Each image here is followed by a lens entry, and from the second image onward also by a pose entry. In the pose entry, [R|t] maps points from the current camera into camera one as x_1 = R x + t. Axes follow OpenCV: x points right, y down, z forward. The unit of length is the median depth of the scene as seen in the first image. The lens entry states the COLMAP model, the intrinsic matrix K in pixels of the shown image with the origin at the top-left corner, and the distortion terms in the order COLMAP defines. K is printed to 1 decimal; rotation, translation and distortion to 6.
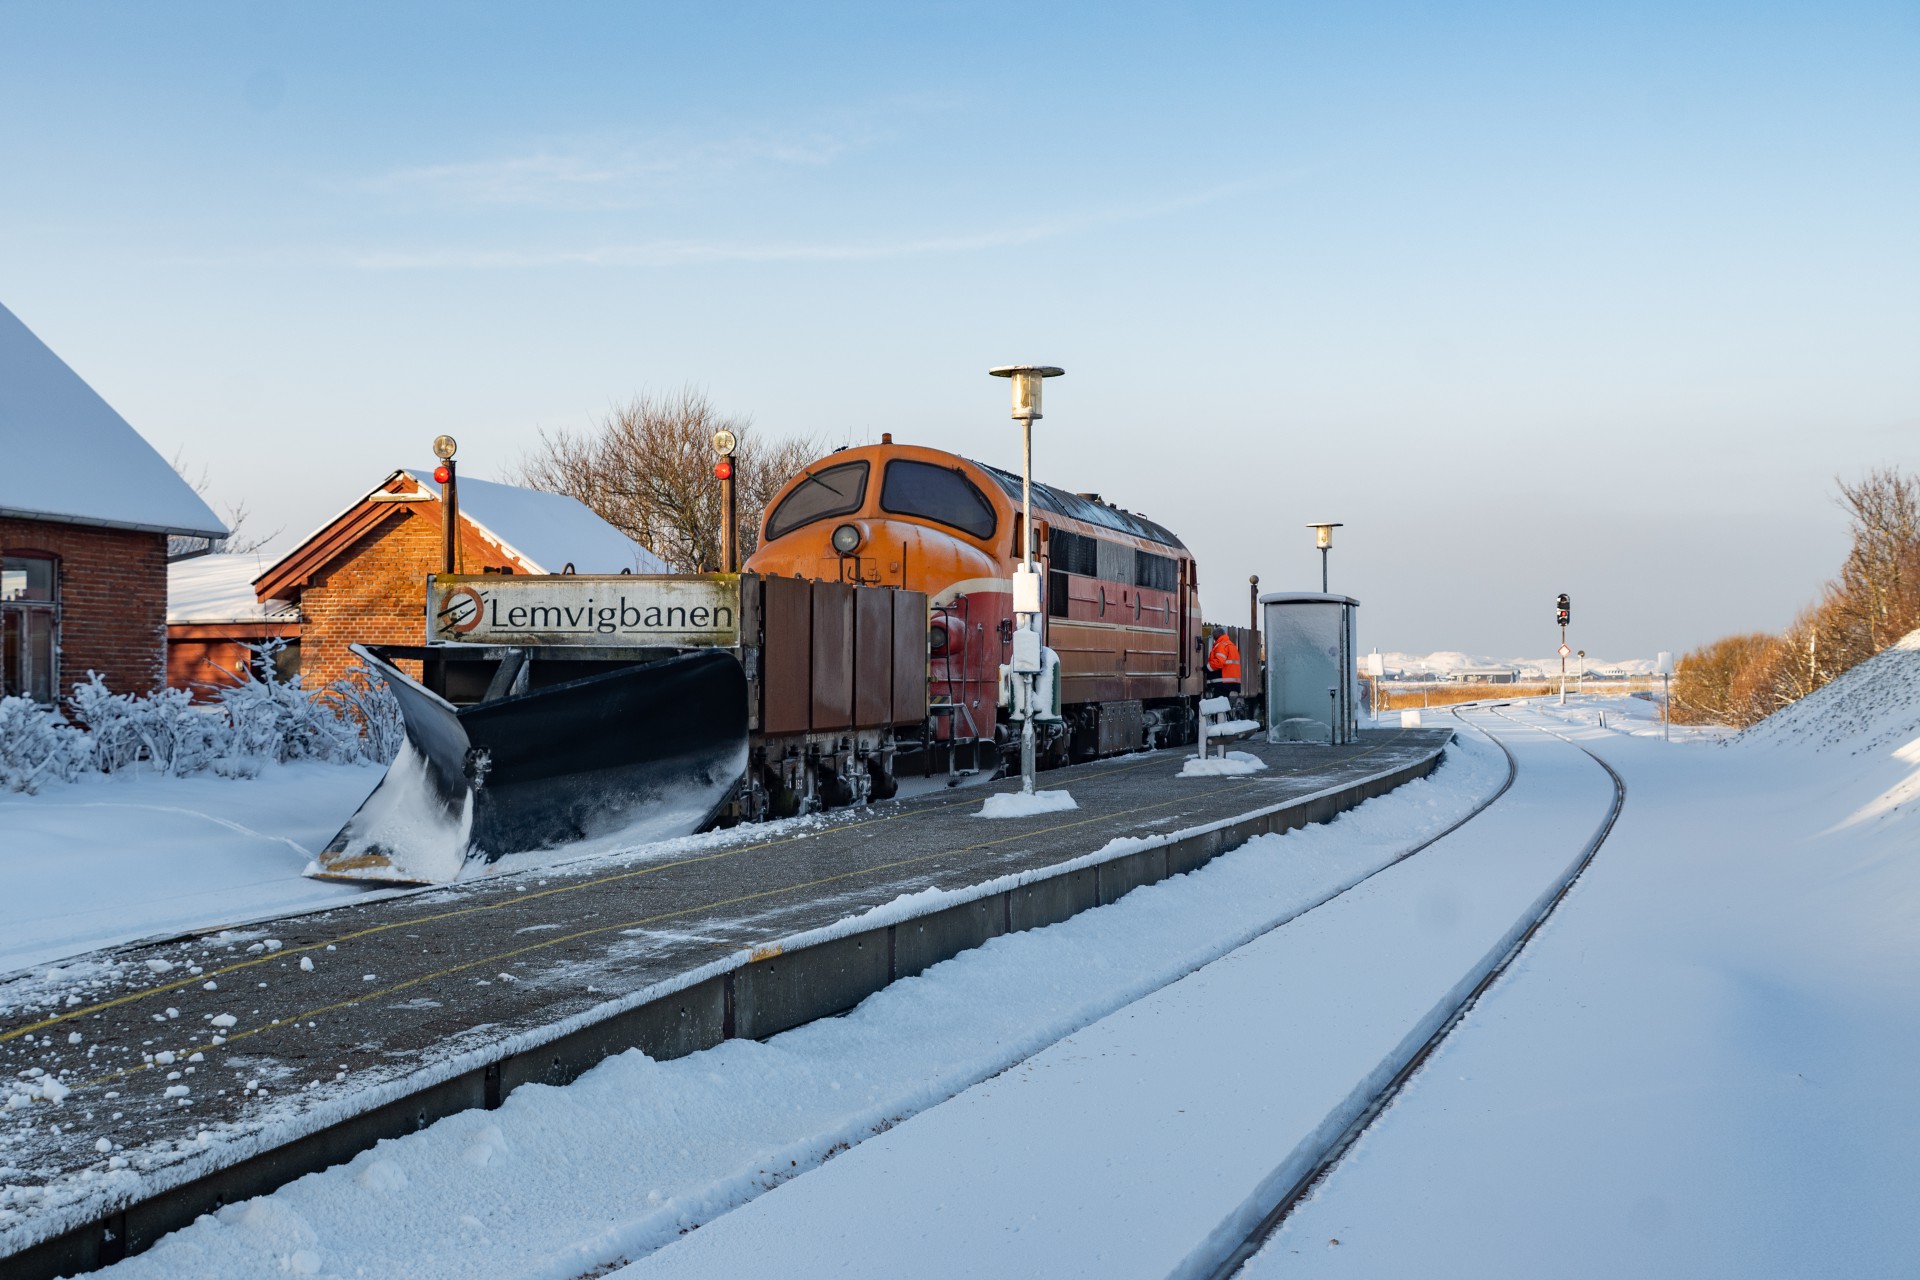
lens RADIAL K [[2435.8, 0, 960.0], [0, 2435.8, 640.0], [0, 0, 1]] dist [0.028465, 0.114868]
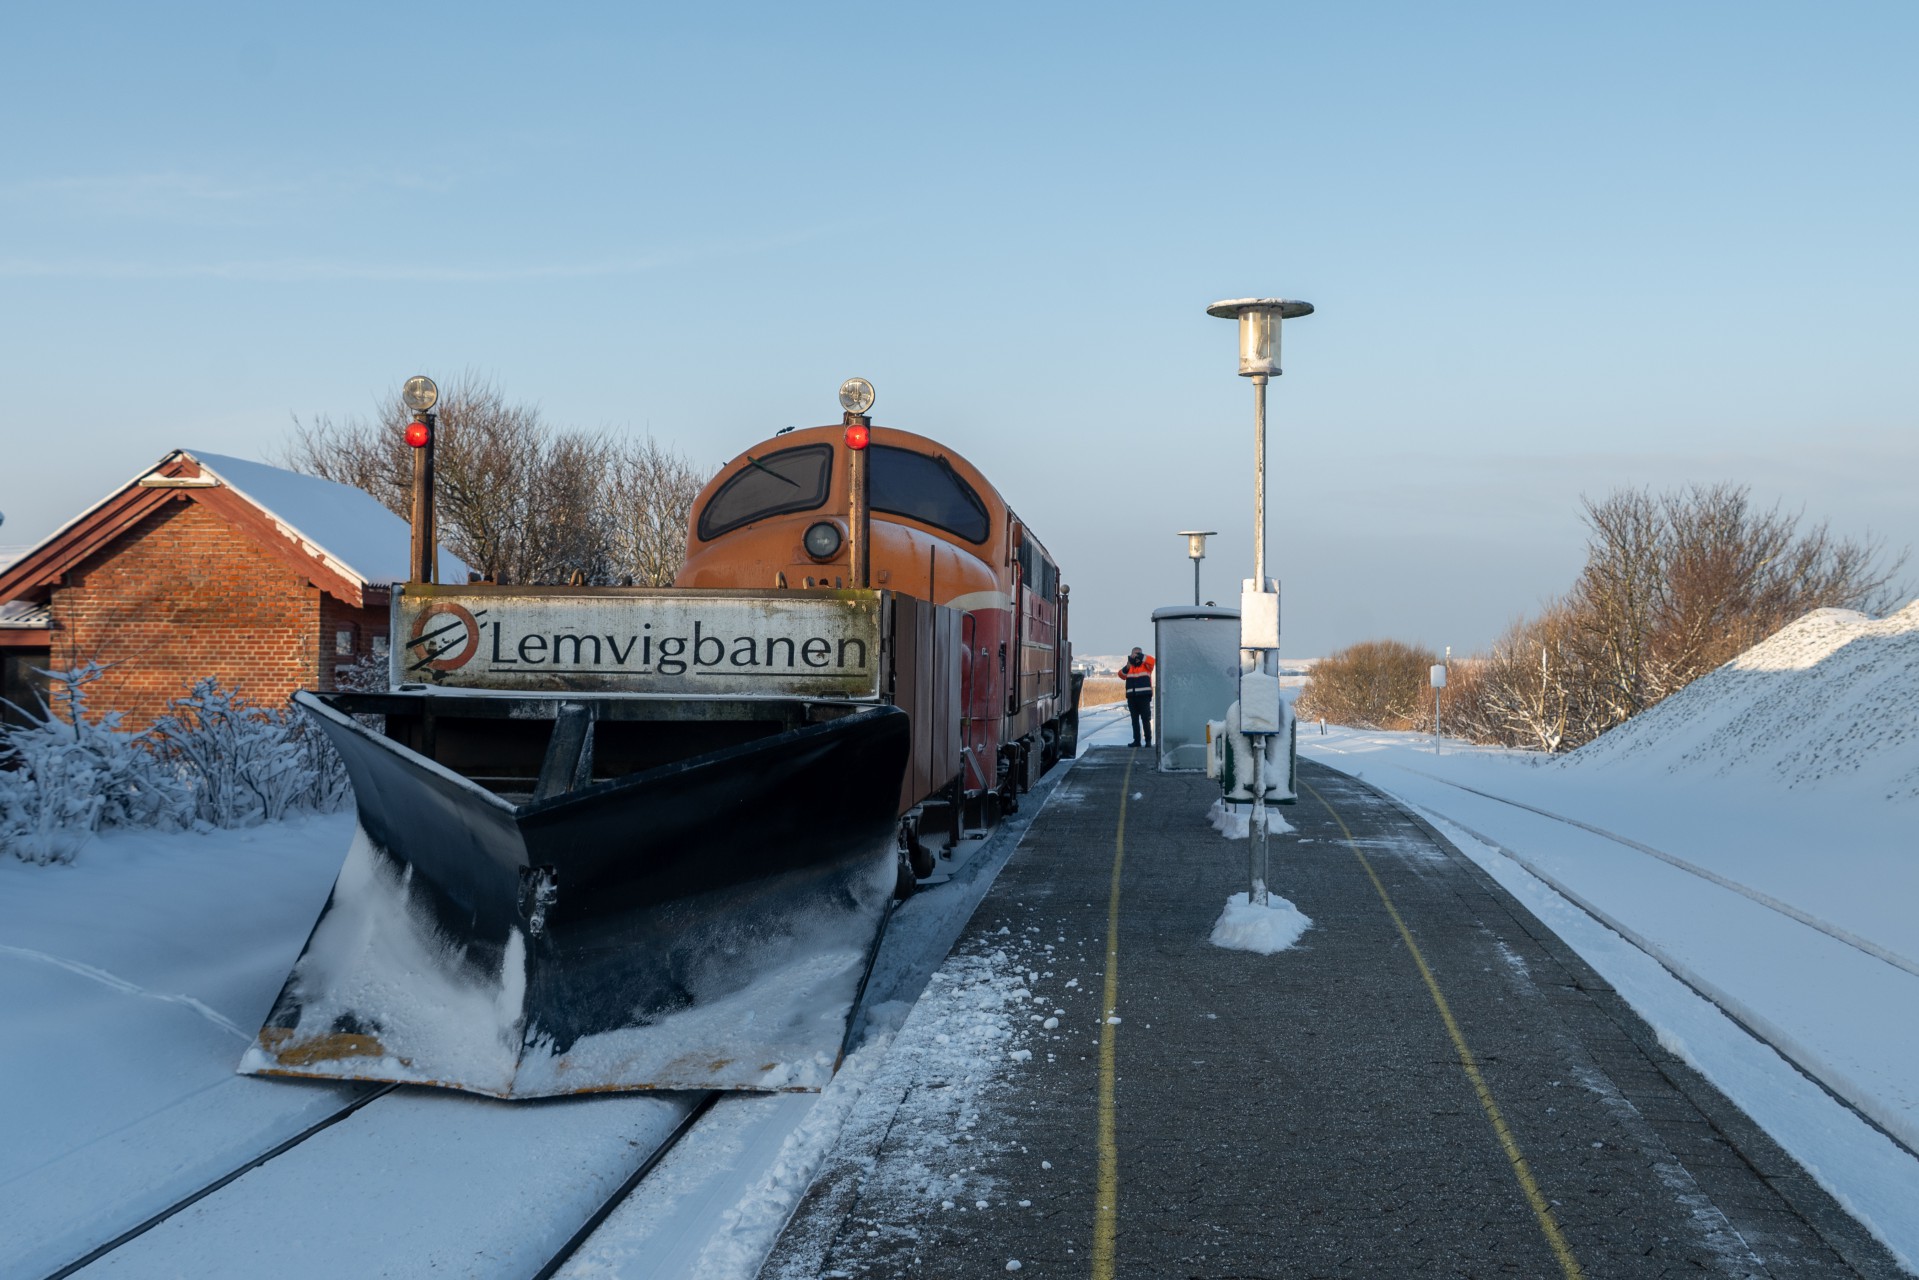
lens RADIAL K [[2221.0, 0, 959.5], [0, 2221.0, 640.0], [0, 0, 1]] dist [0.000220, 0.011170]
pose [[0.987050, 0.009256, 0.160147, -0.163456], [-0.009532, 0.999954, 0.000958, -0.013669], [-0.160131, -0.002472, 0.987093, 0.378880]]
